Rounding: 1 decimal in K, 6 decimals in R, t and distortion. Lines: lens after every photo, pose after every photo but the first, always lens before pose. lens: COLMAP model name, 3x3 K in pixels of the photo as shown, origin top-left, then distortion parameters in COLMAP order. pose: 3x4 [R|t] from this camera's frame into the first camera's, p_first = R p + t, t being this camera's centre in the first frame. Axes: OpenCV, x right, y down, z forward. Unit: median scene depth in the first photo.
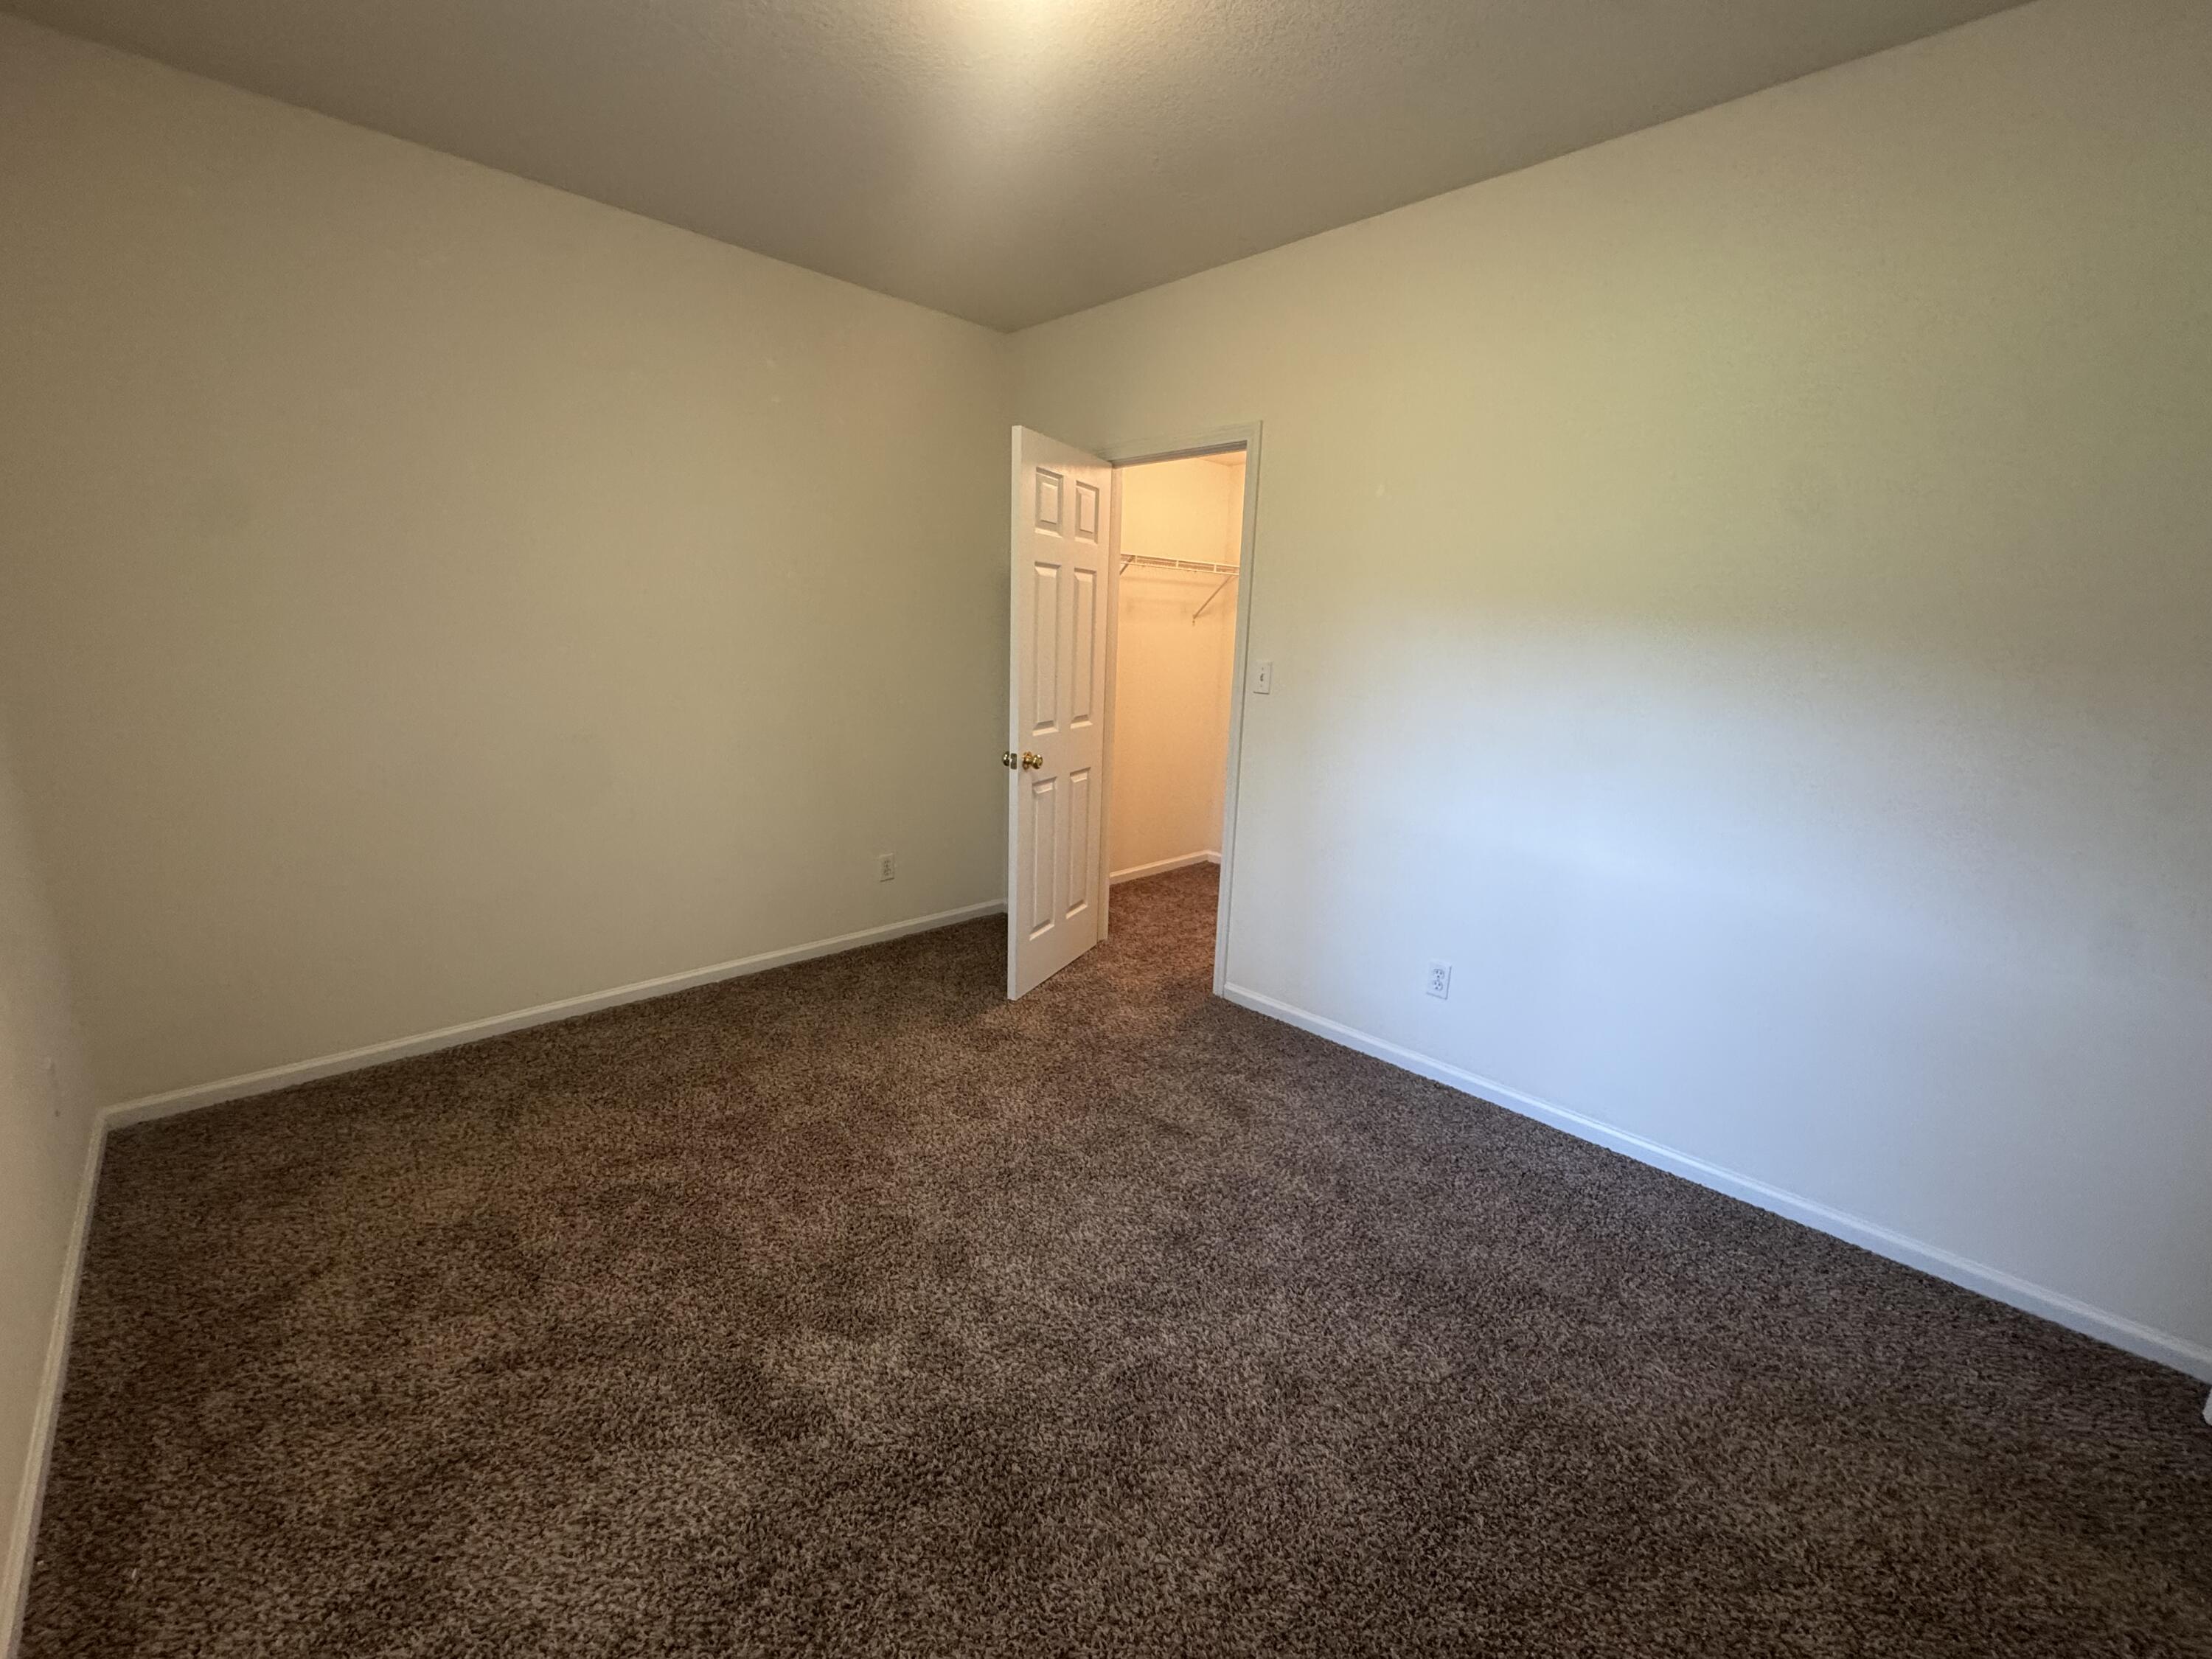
lens RADIAL K [[890.1, 0, 1106.0], [0, 890.1, 829.5], [0, 0, 1]] dist [0.000104, 0.000114]
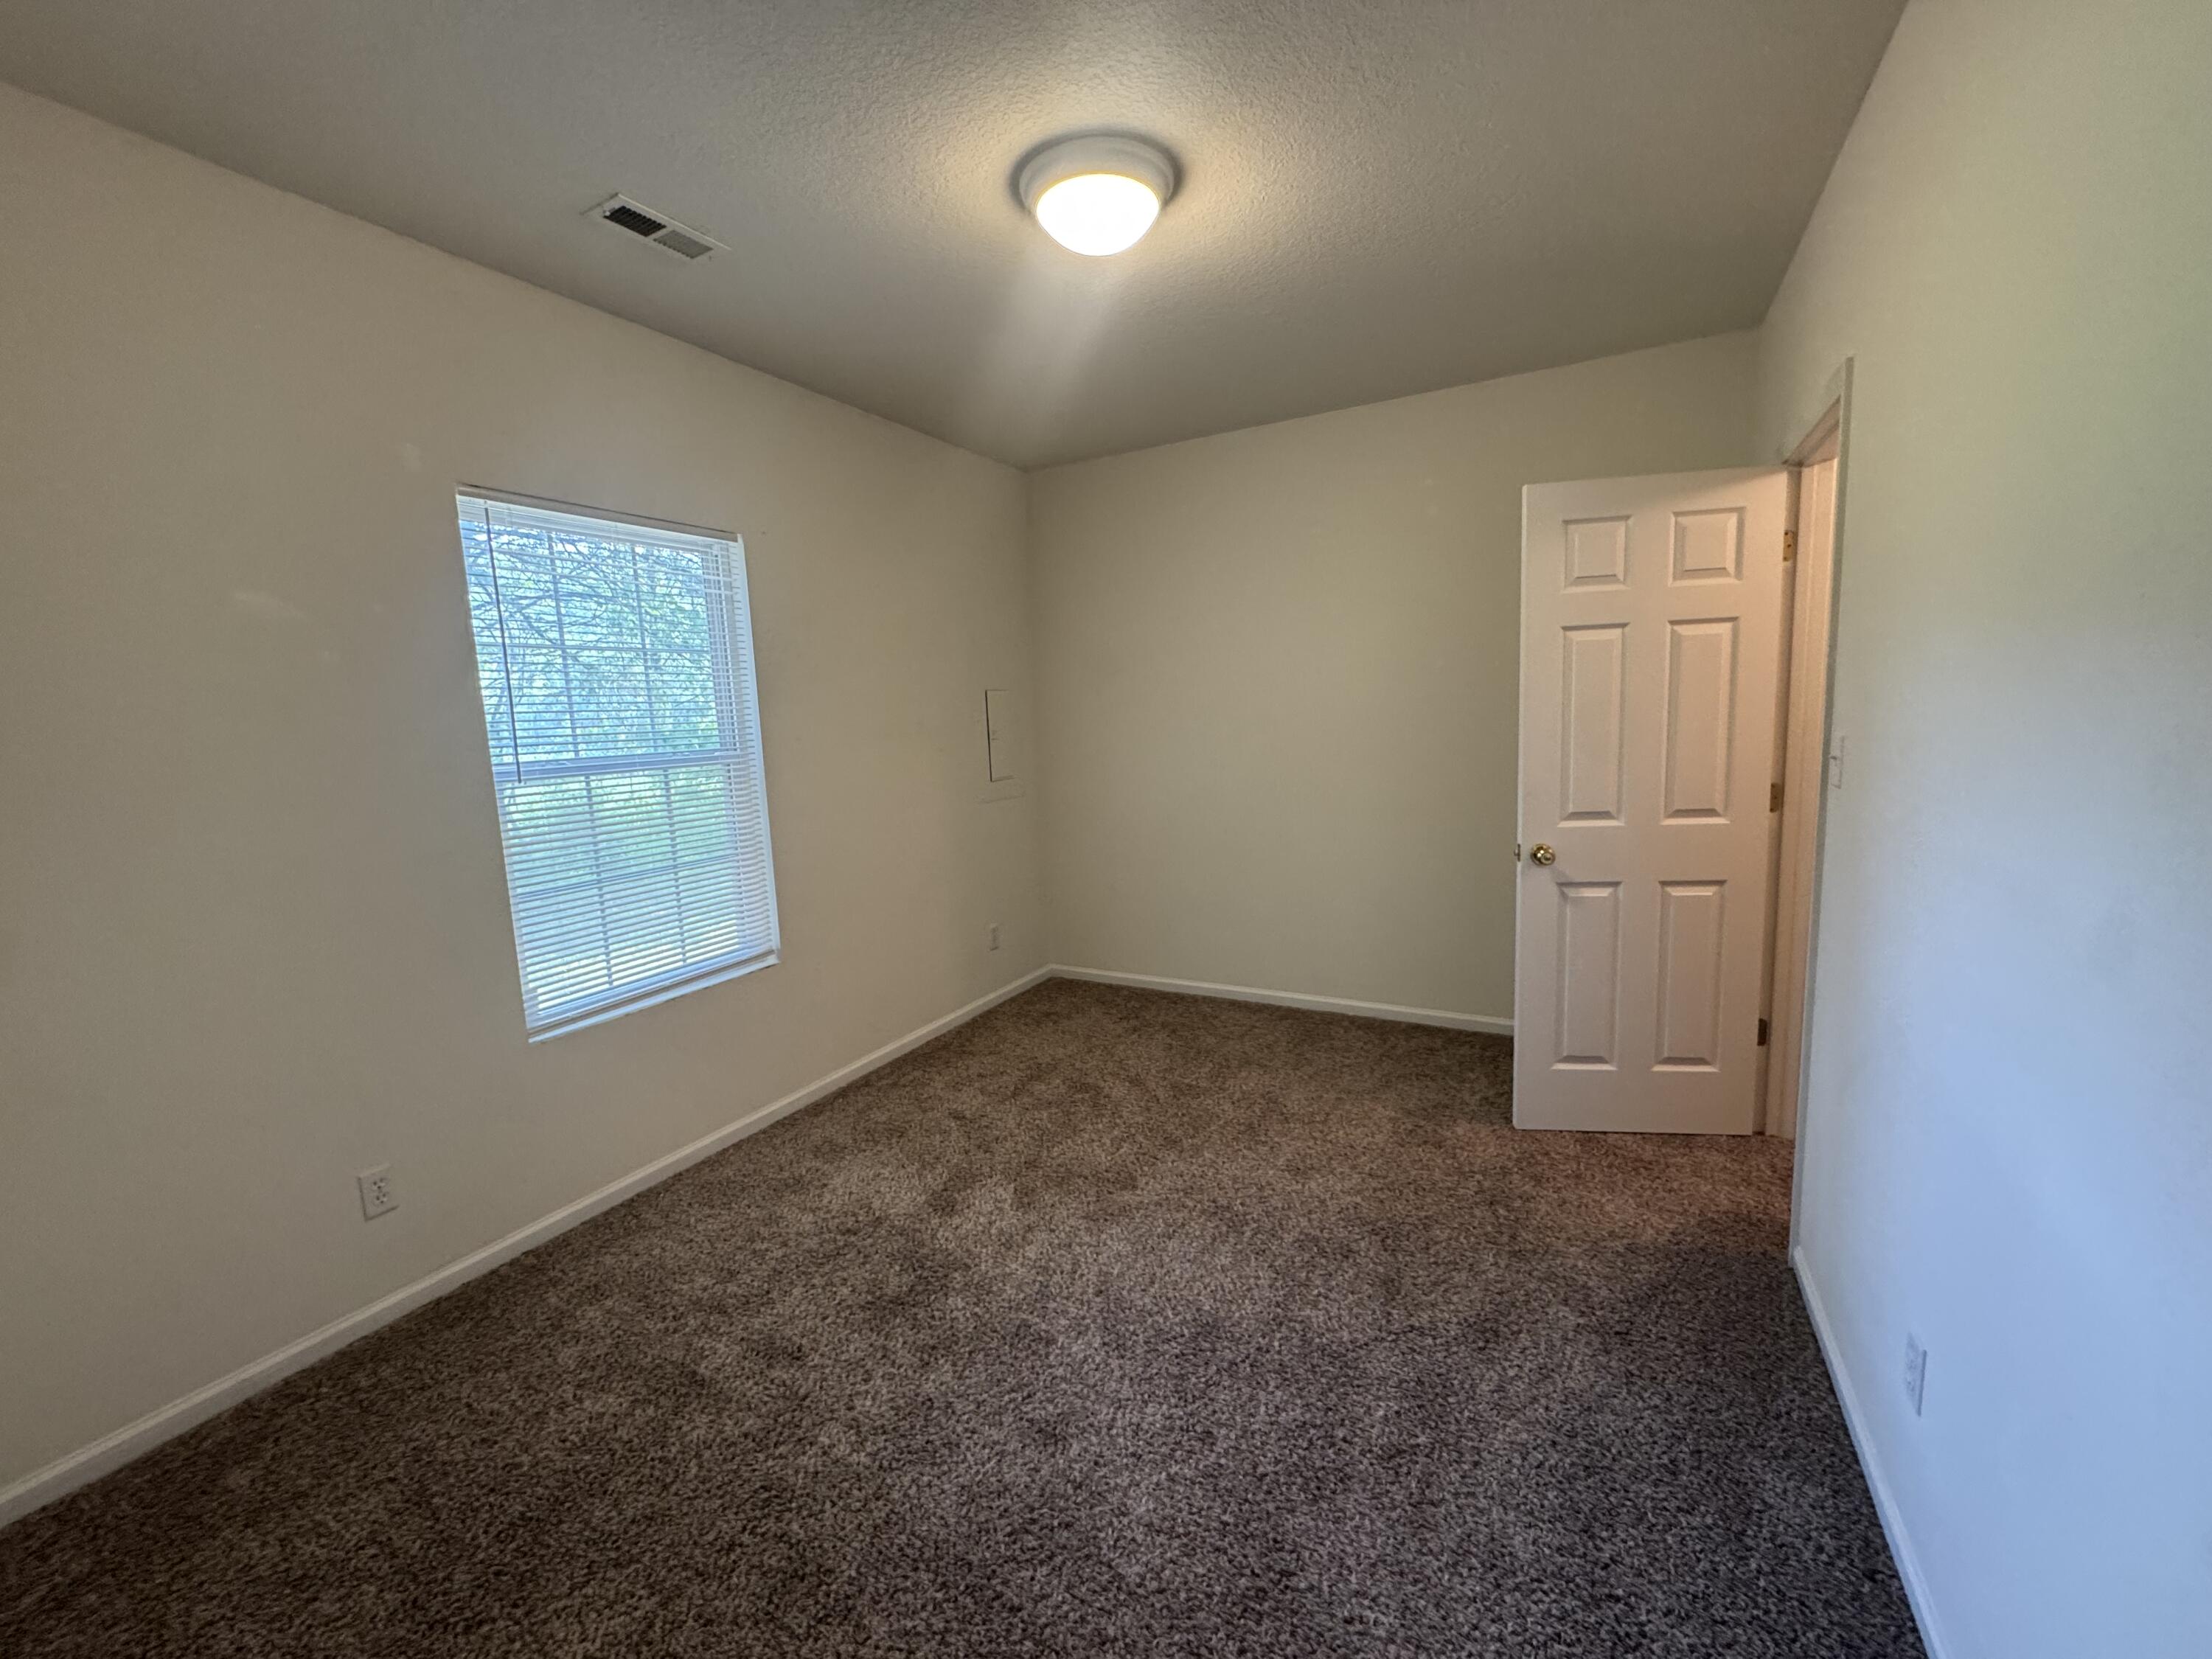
lens RADIAL K [[890.1, 0, 1106.0], [0, 890.1, 829.5], [0, 0, 1]] dist [0.000104, 0.000114]
pose [[0.285237, 0.081077, -0.955022, 0.782623], [-0.163065, 0.985994, 0.035004, -0.079271], [0.944484, 0.145746, 0.294463, 0.436660]]
